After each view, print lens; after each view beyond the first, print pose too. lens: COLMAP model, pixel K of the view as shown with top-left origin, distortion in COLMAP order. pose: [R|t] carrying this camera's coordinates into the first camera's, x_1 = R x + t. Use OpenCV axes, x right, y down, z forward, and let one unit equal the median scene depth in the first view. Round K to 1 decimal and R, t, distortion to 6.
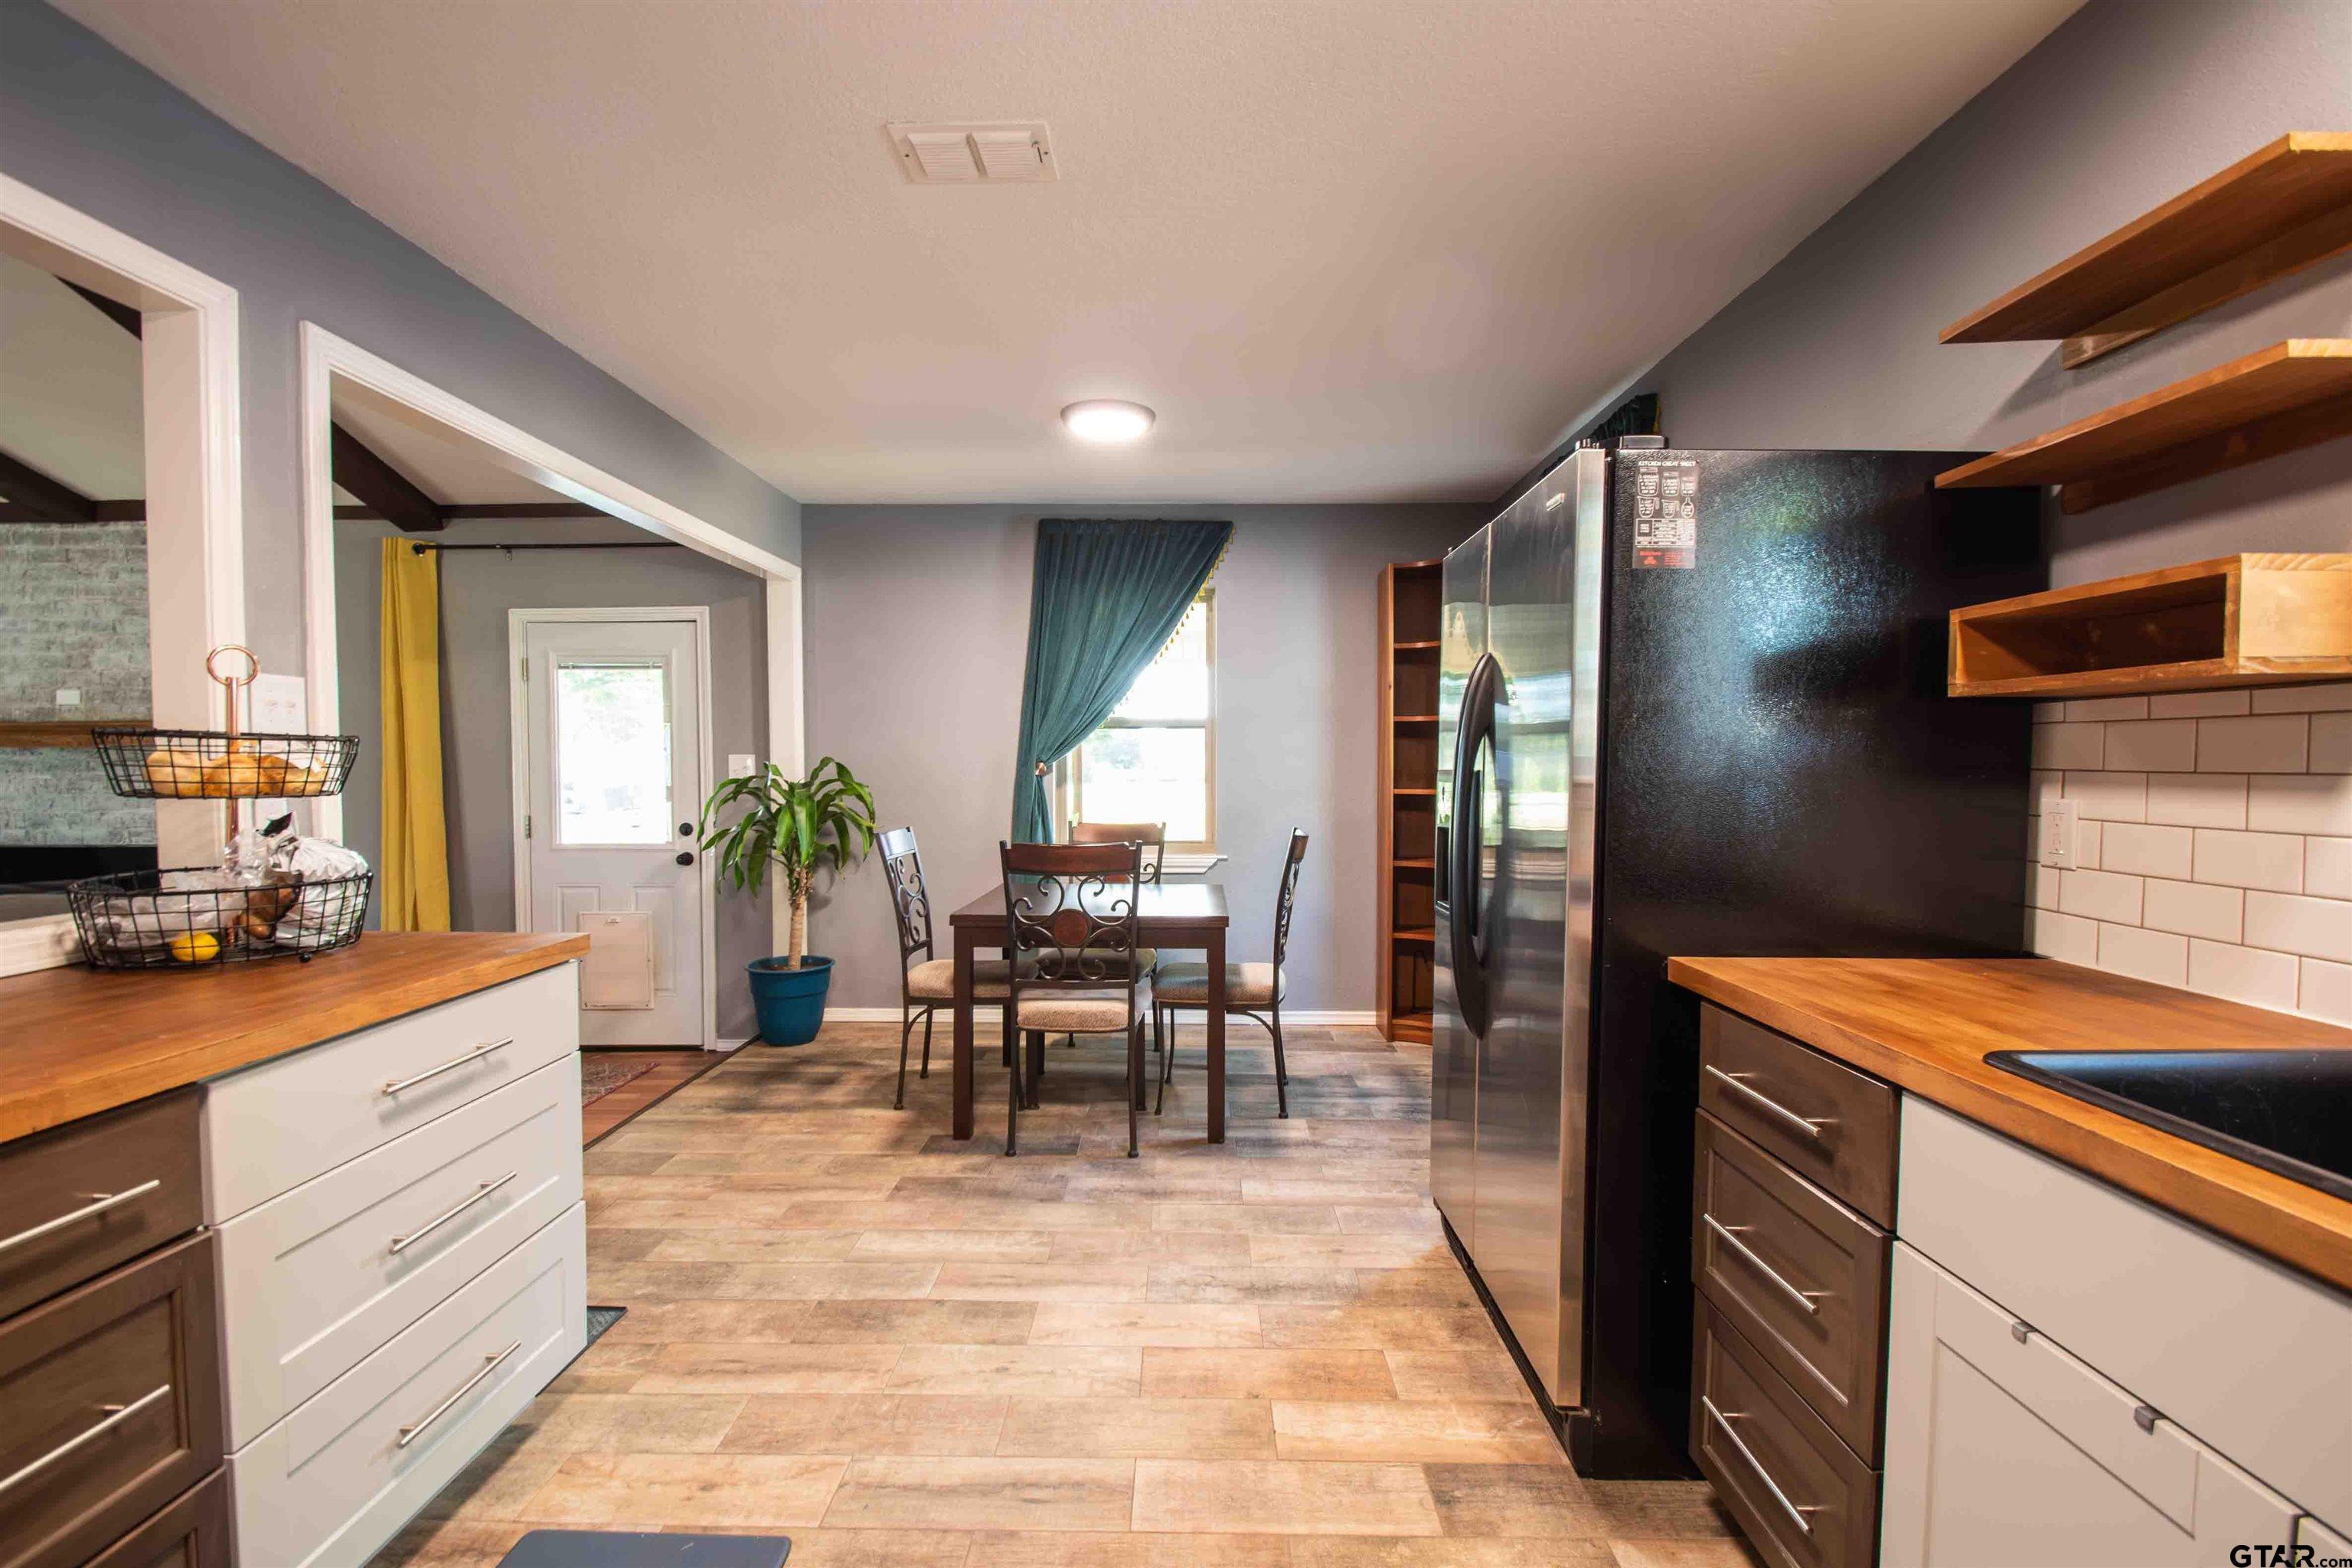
lens RADIAL K [[1039.0, 0, 1175.5], [0, 1039.0, 799.7], [0, 0, 1]] dist [0.008871, -0.011868]
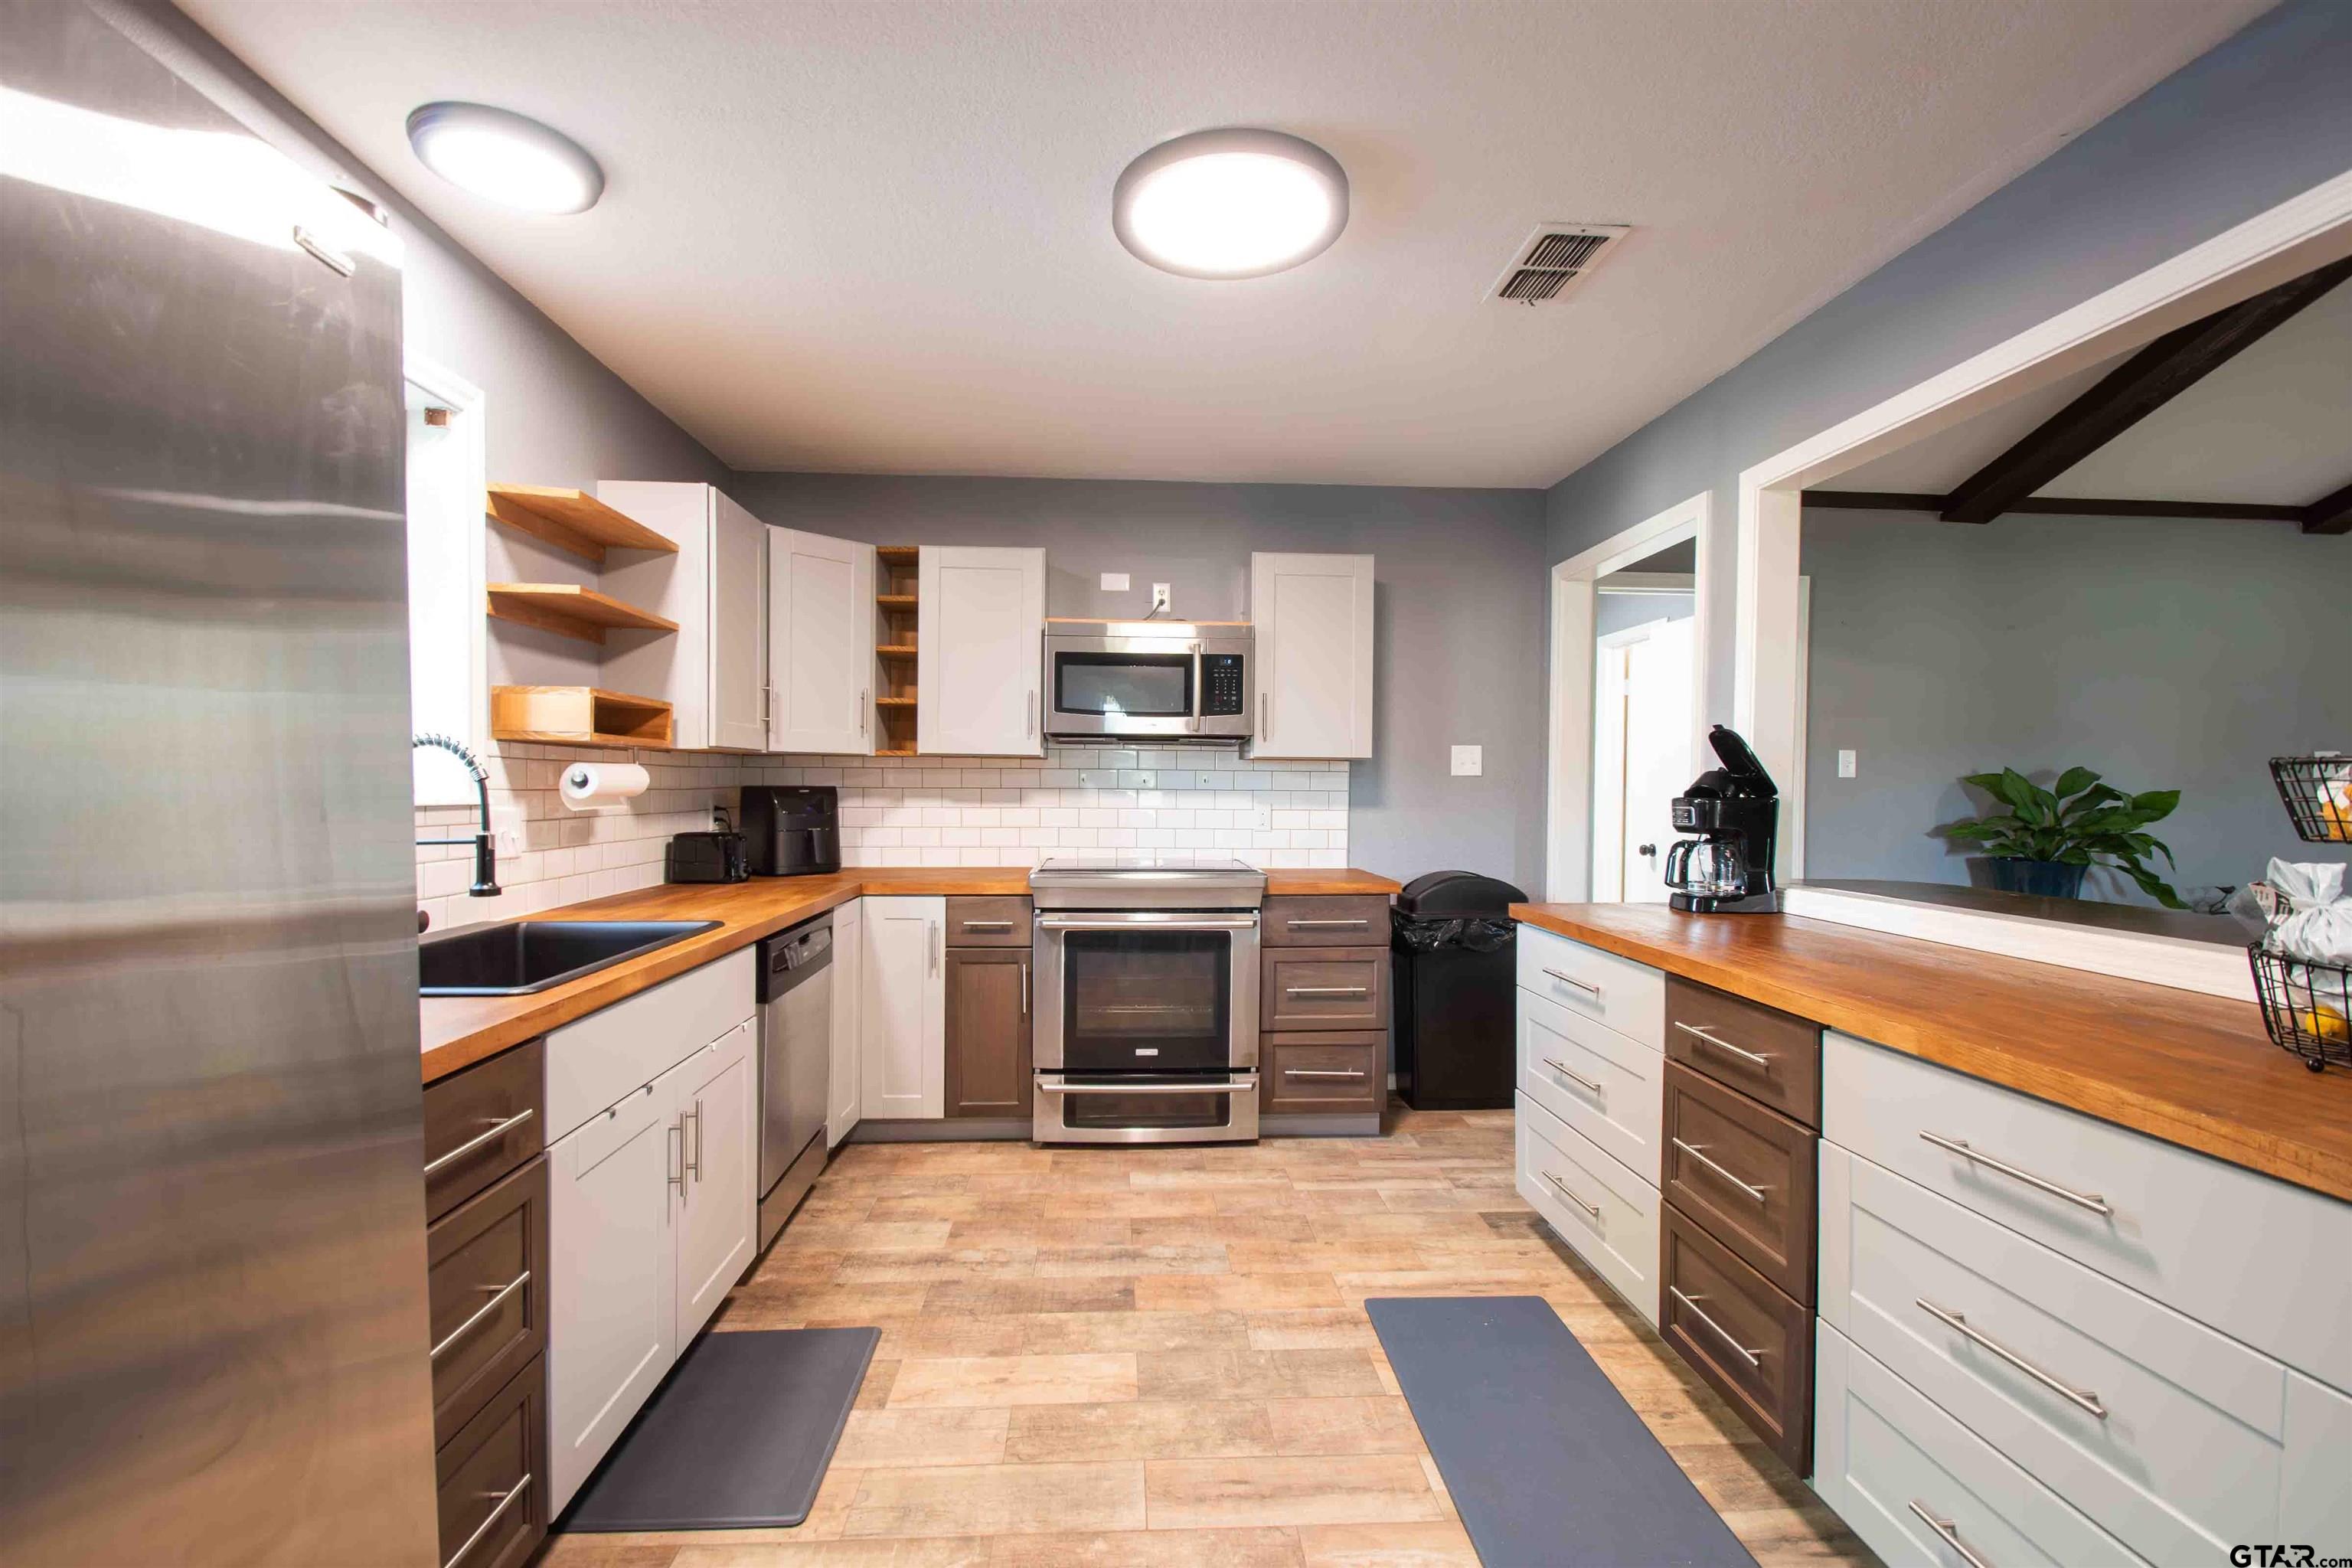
lens RADIAL K [[1039.0, 0, 1167.0], [0, 1039.0, 805.7], [0, 0, 1]] dist [0.008871, -0.011868]
pose [[-0.998124, -0.003053, -0.061155, -0.000783], [-0.006503, 0.998393, 0.056294, -0.035288], [0.060885, 0.056586, -0.996540, 0.945344]]
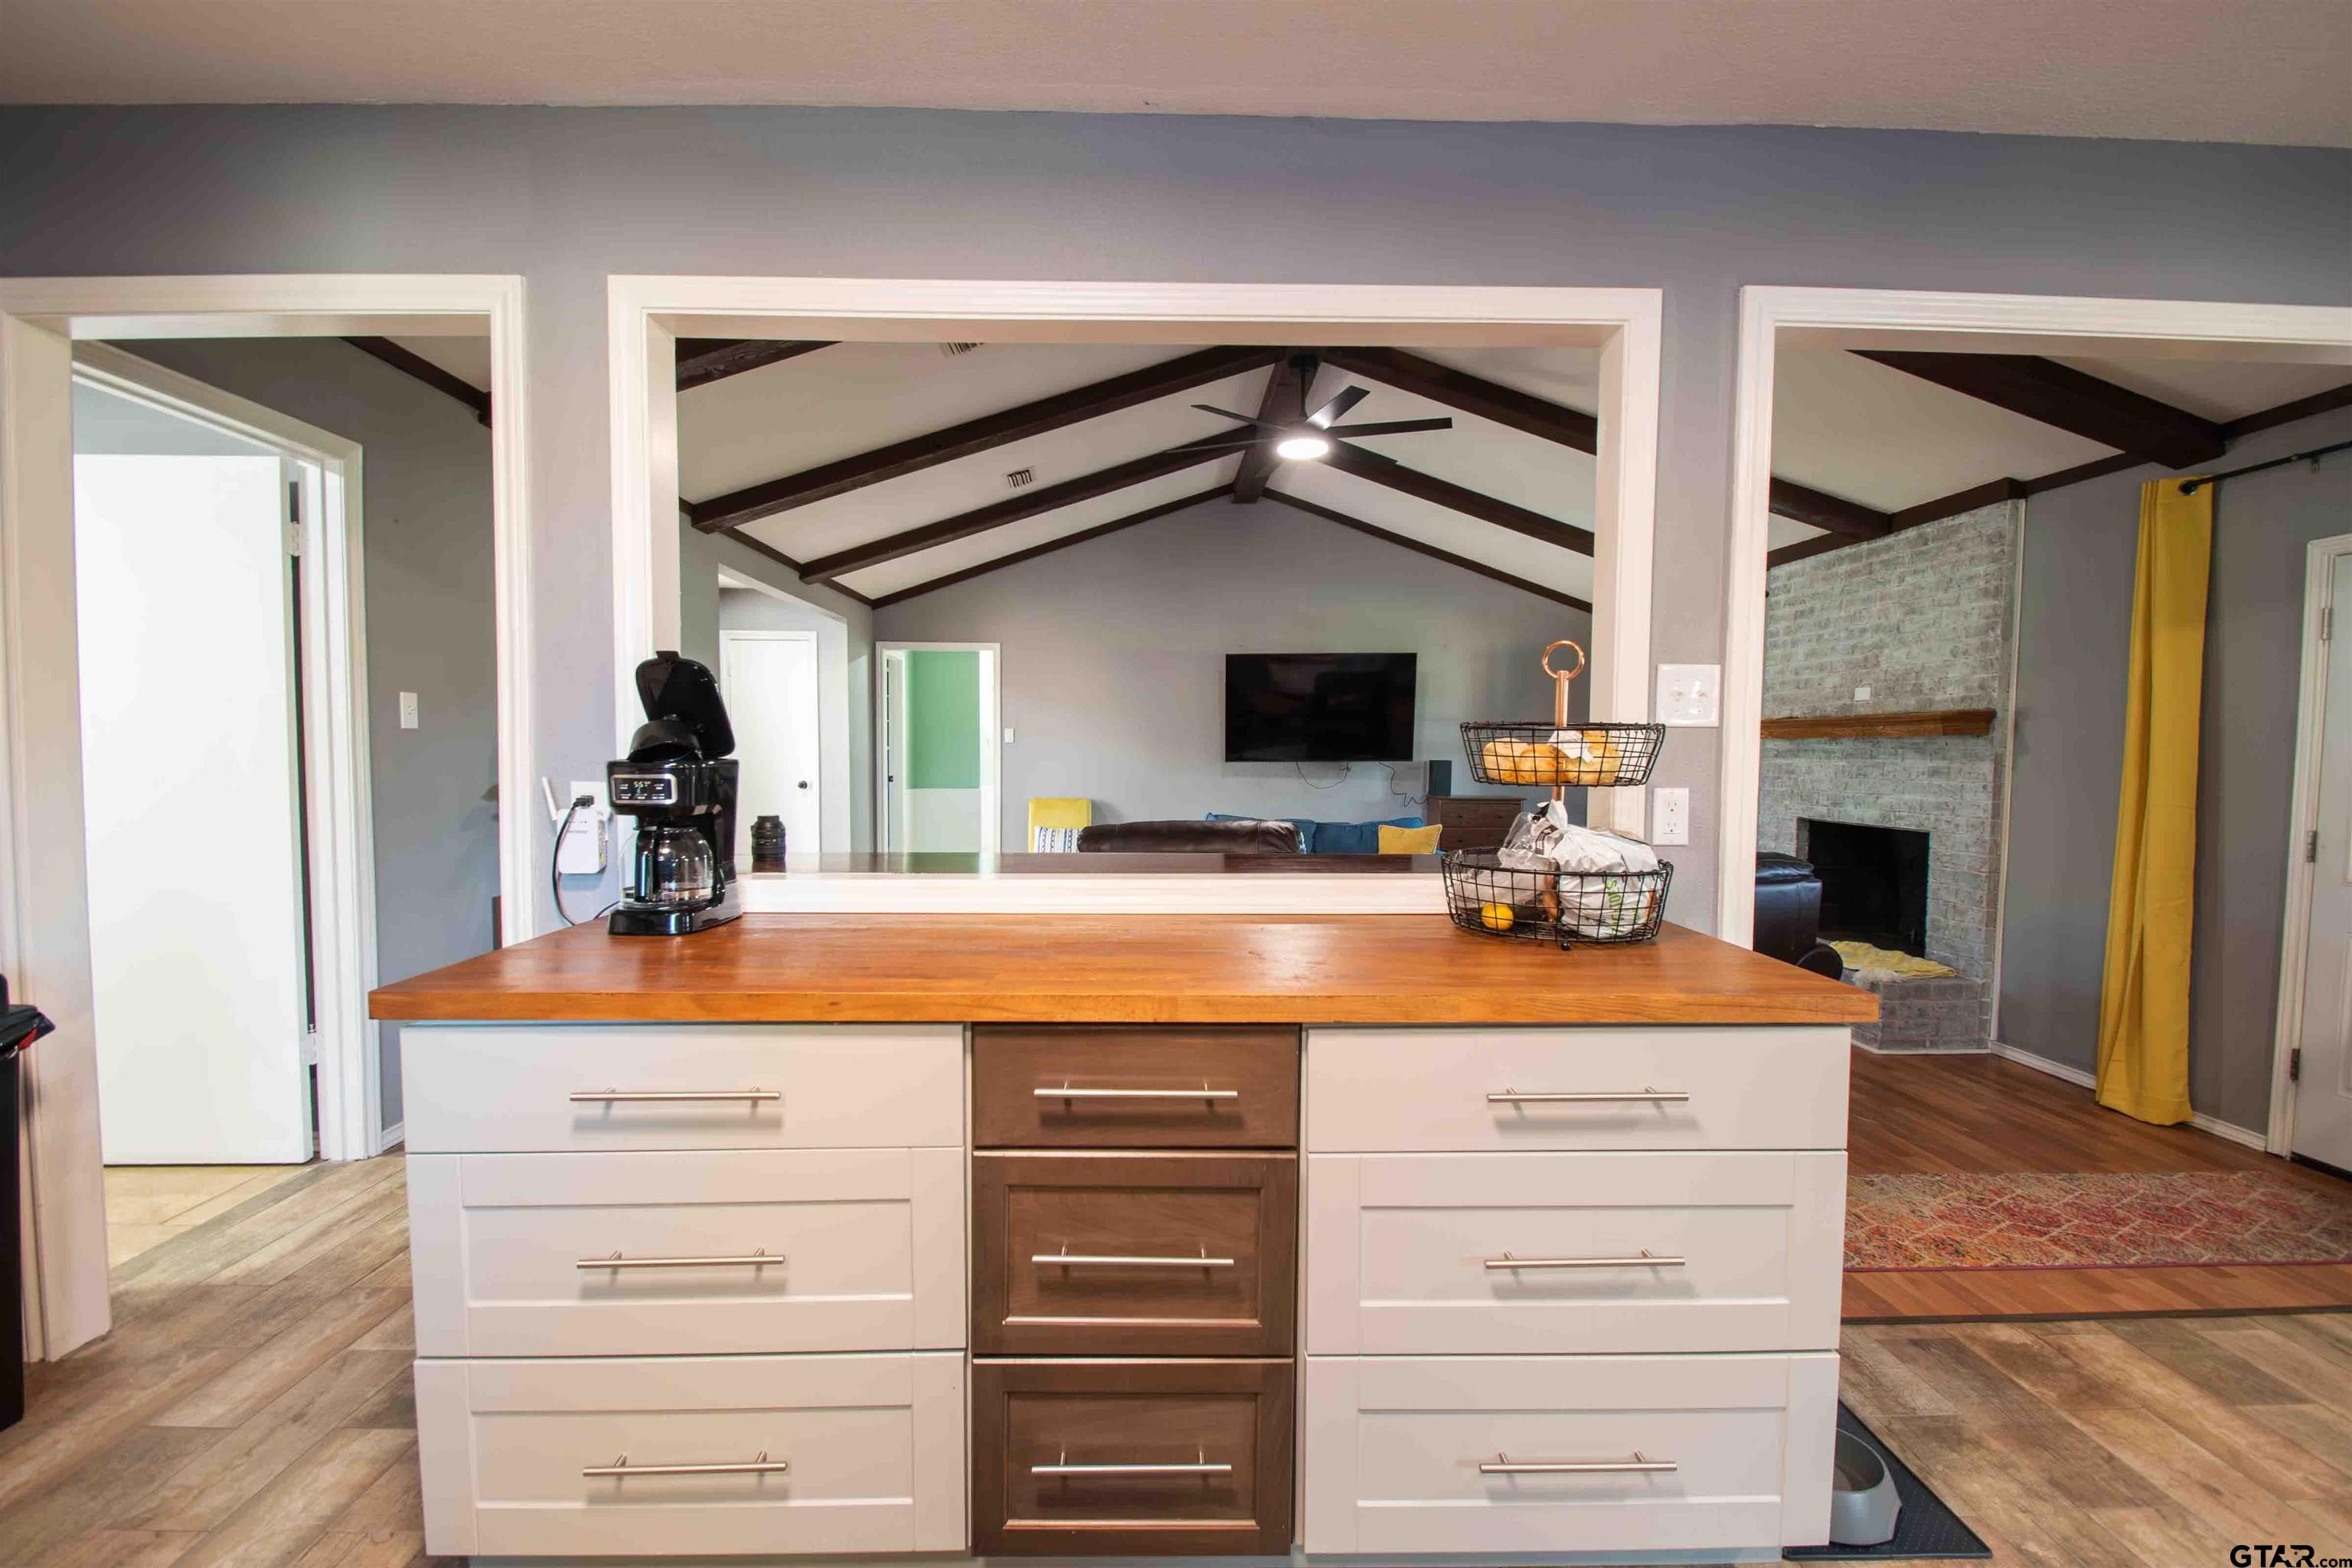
lens RADIAL K [[1039.0, 0, 1168.2], [0, 1039.0, 798.6], [0, 0, 1]] dist [0.008871, -0.011868]
pose [[0.030380, 0.050627, -0.998255, 0.085227], [-0.042563, 0.997876, 0.049312, -0.013451], [0.998632, 0.040990, 0.032471, 0.329993]]
